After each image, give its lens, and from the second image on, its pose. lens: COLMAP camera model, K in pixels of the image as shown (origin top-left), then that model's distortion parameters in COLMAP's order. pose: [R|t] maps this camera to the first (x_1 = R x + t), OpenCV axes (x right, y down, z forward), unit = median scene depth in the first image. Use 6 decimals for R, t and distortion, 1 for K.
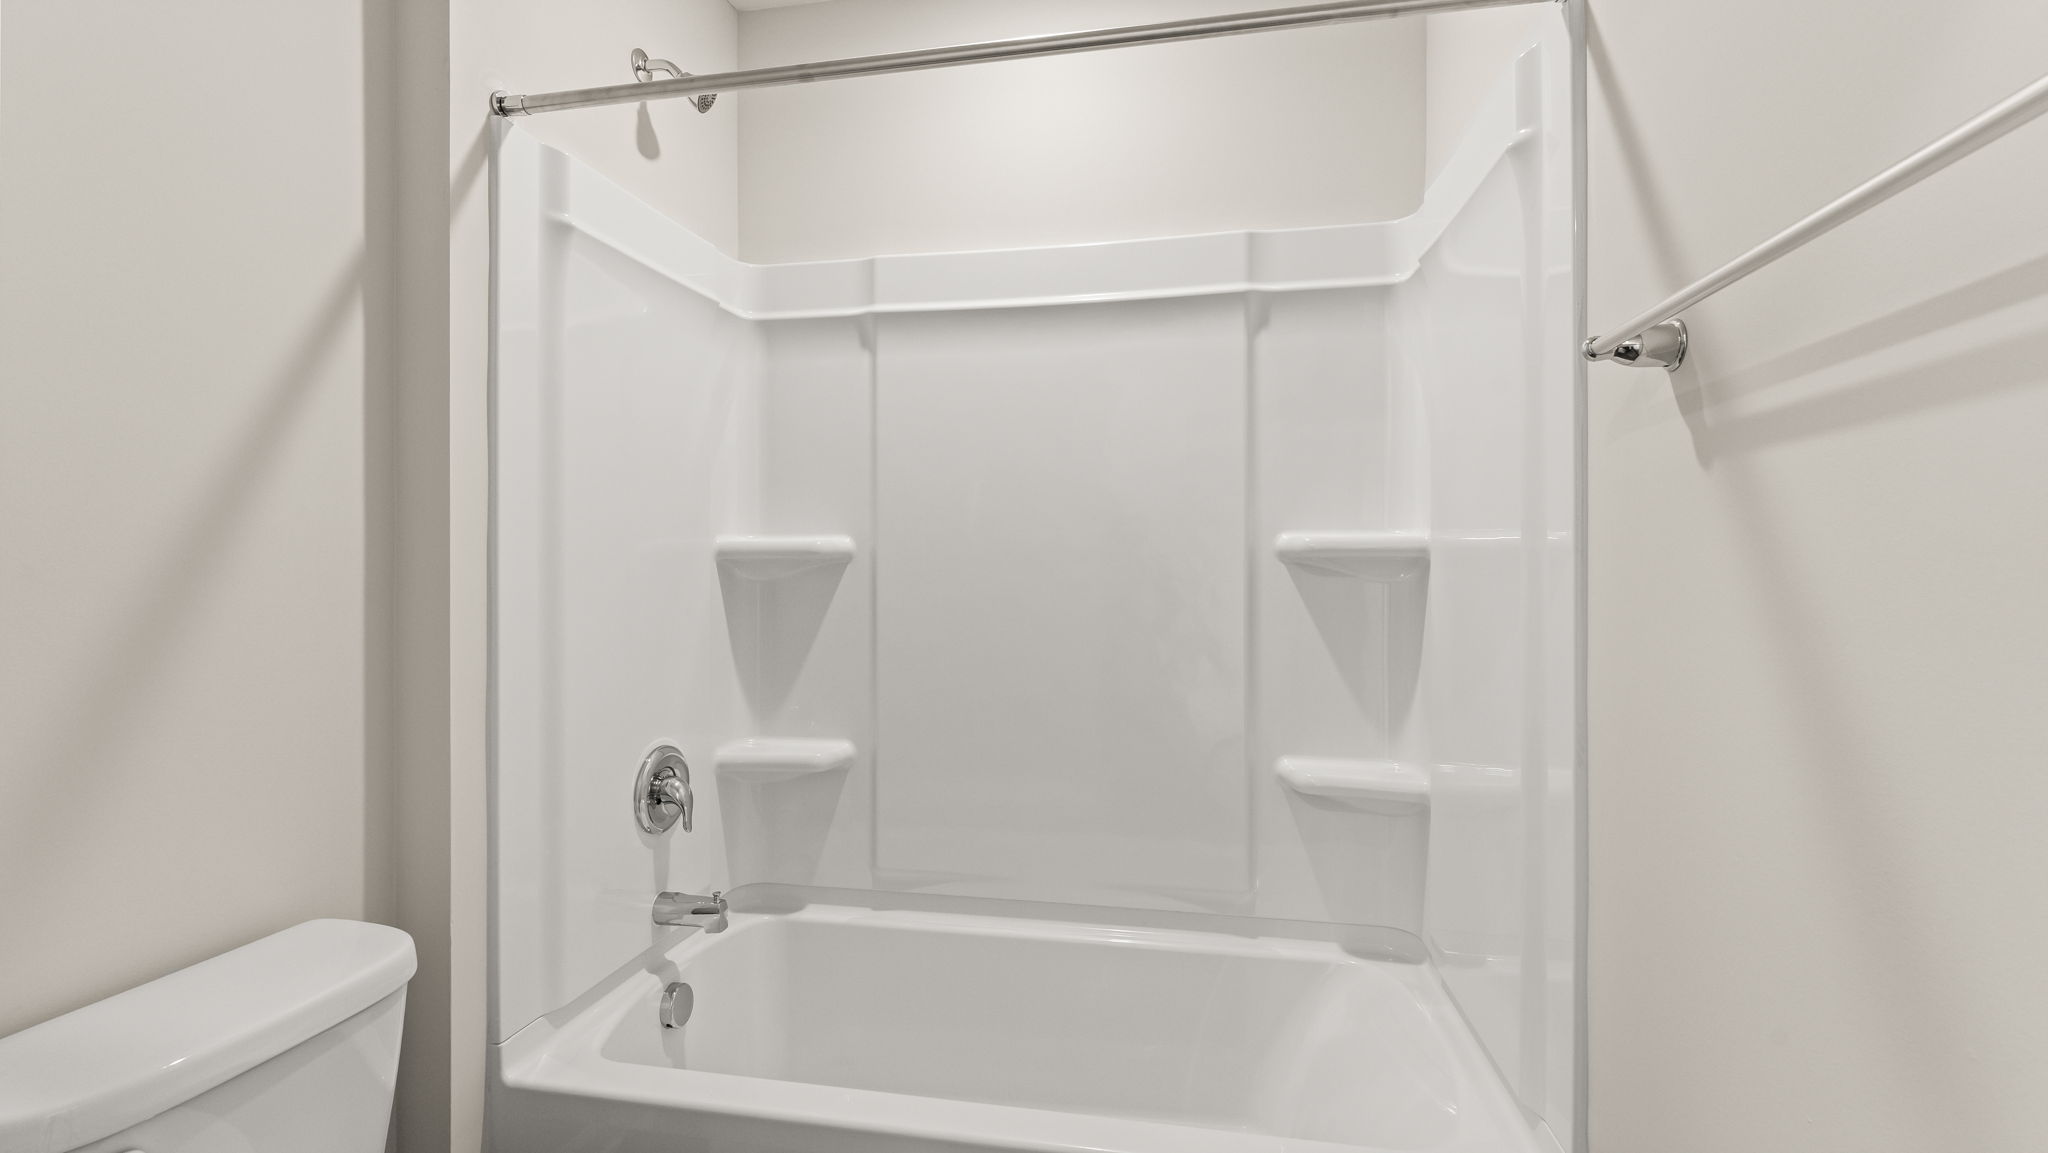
lens RADIAL K [[909.4, 0, 1018.4], [0, 909.4, 569.9], [0, 0, 1]] dist [-0.000013, -0.000265]
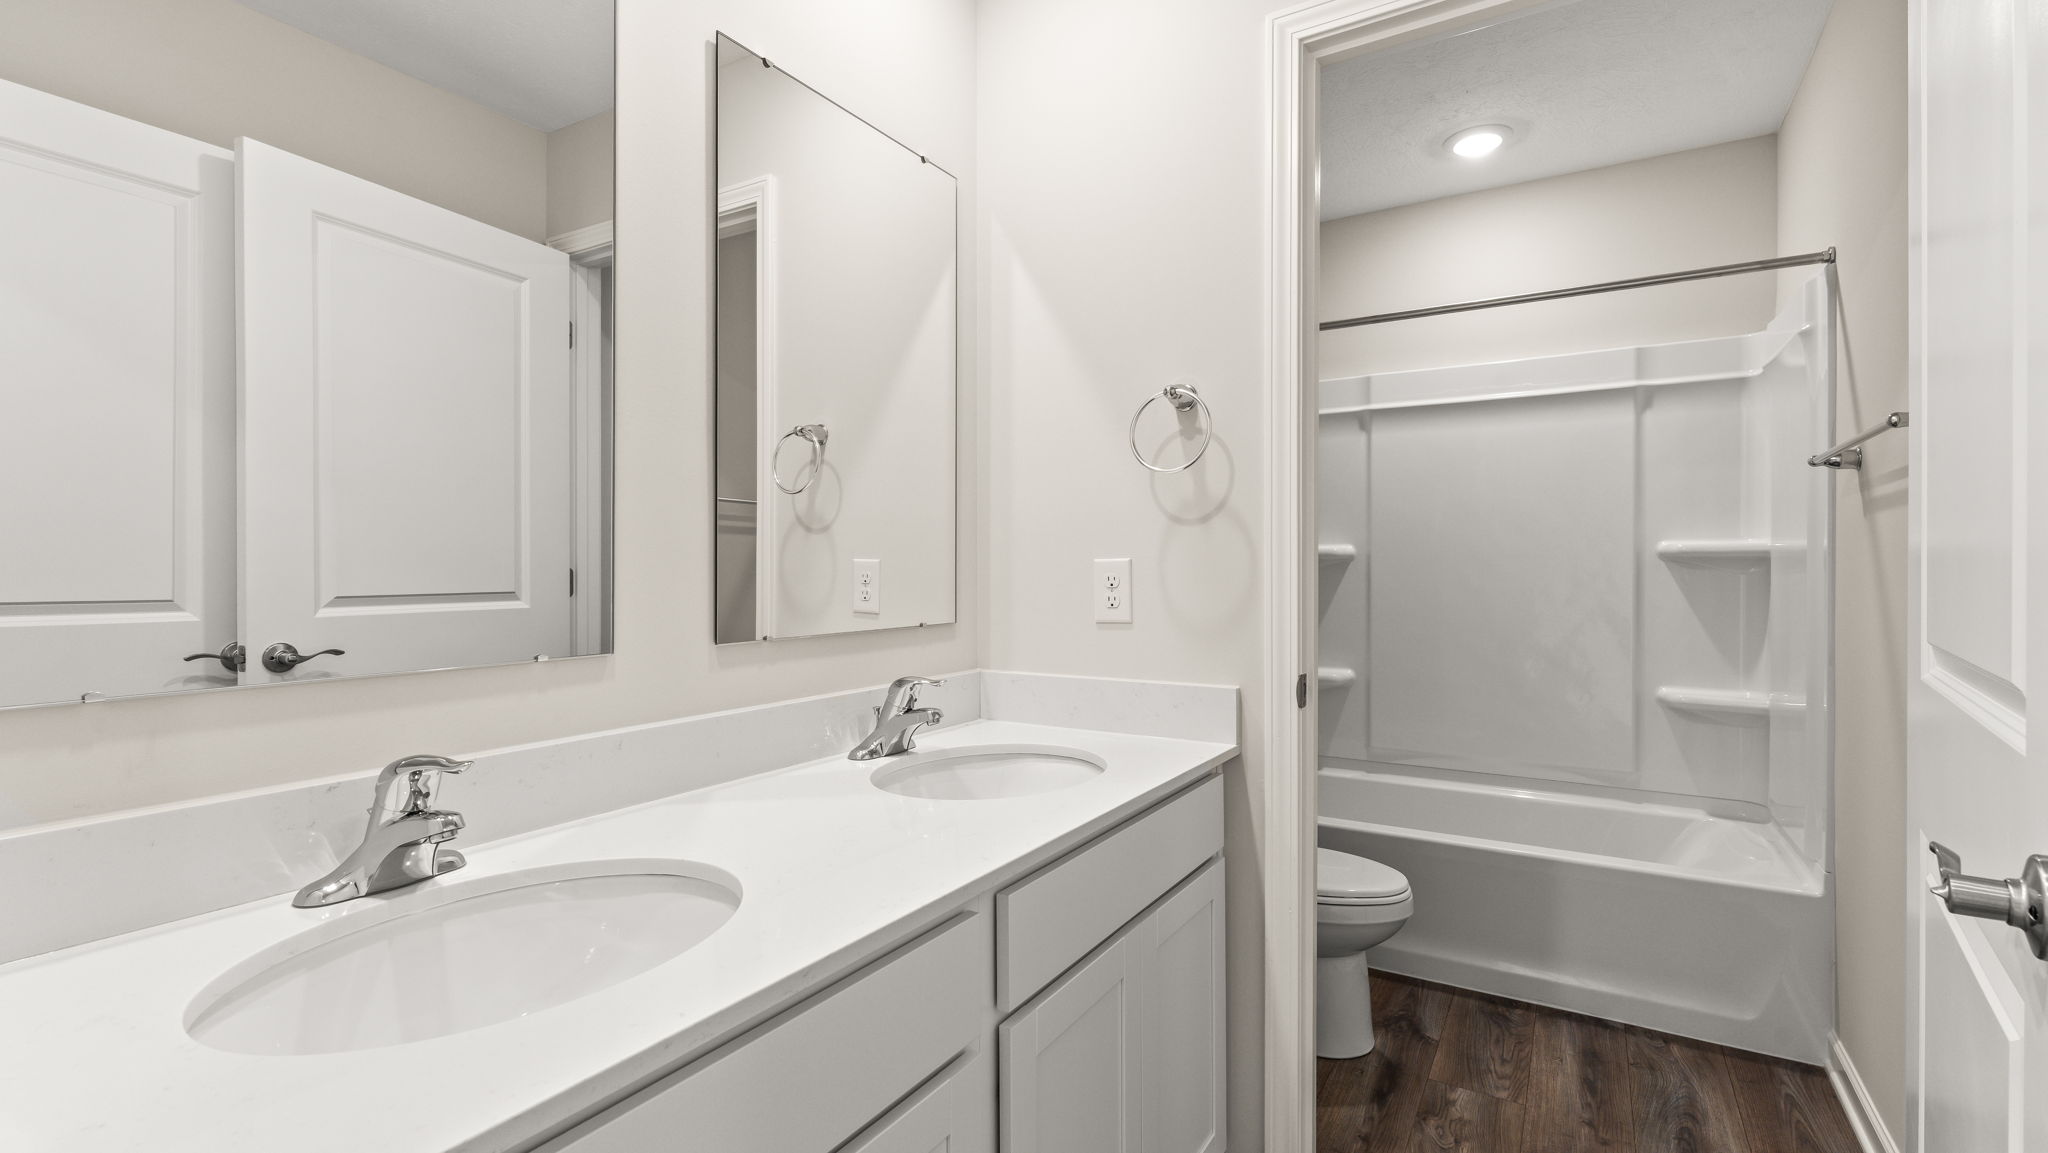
lens RADIAL K [[909.4, 0, 1018.4], [0, 909.4, 569.9], [0, 0, 1]] dist [-0.000013, -0.000265]
pose [[0.933190, 0.002868, -0.359373, -0.173511], [-0.002991, 0.999996, 0.000213, 0.010390], [0.359372, 0.000876, 0.933194, -0.829019]]
